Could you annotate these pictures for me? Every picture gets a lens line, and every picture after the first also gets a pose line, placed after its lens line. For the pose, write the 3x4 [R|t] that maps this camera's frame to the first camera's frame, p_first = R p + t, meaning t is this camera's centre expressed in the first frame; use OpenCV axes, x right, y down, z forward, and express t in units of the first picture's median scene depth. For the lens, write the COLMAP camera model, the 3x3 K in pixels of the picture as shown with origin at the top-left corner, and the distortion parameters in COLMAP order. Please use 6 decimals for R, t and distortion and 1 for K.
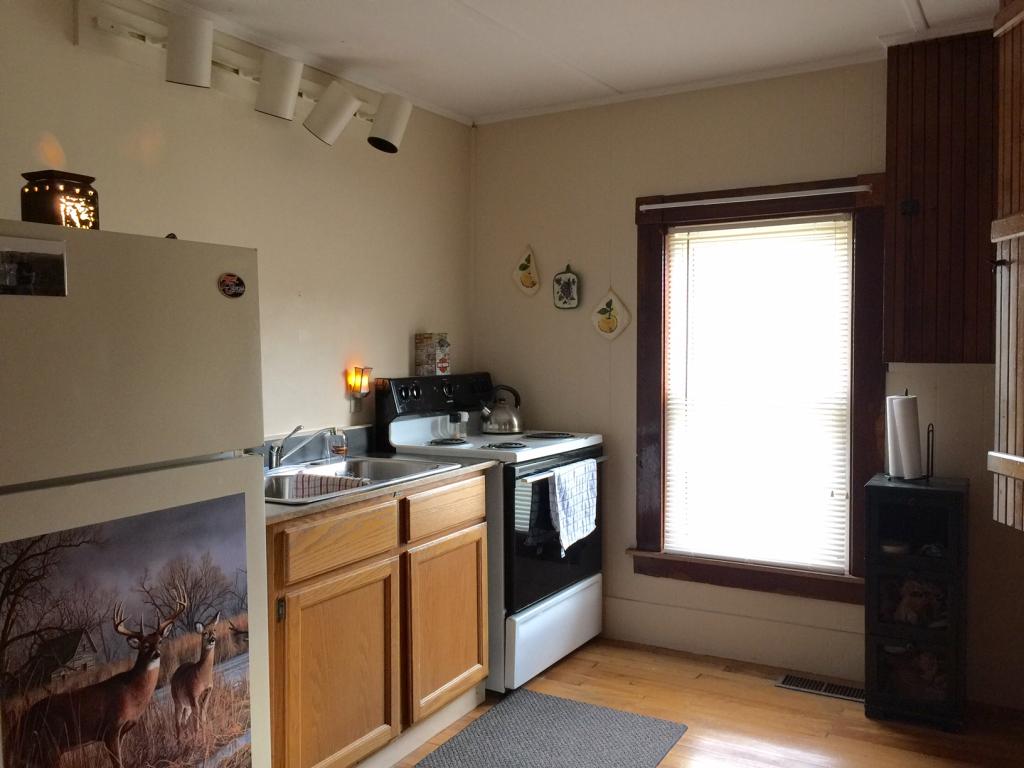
lens RADIAL K [[875.3, 0, 508.7], [0, 875.3, 383.6], [0, 0, 1]] dist [0.009550, -0.012327]
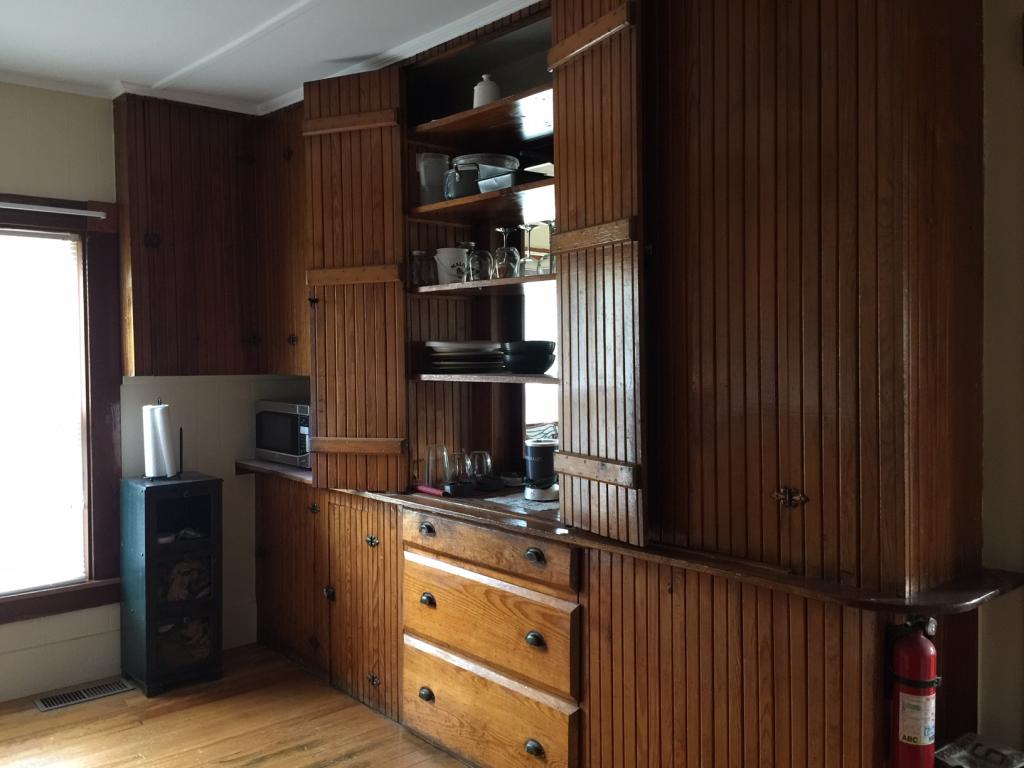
lens RADIAL K [[875.3, 0, 508.8], [0, 875.3, 382.4], [0, 0, 1]] dist [0.009550, -0.012327]
pose [[0.310735, -0.019411, 0.950298, -0.480860], [0.043718, 0.999025, 0.006112, -0.002253], [-0.949491, 0.039646, 0.311281, 0.207435]]
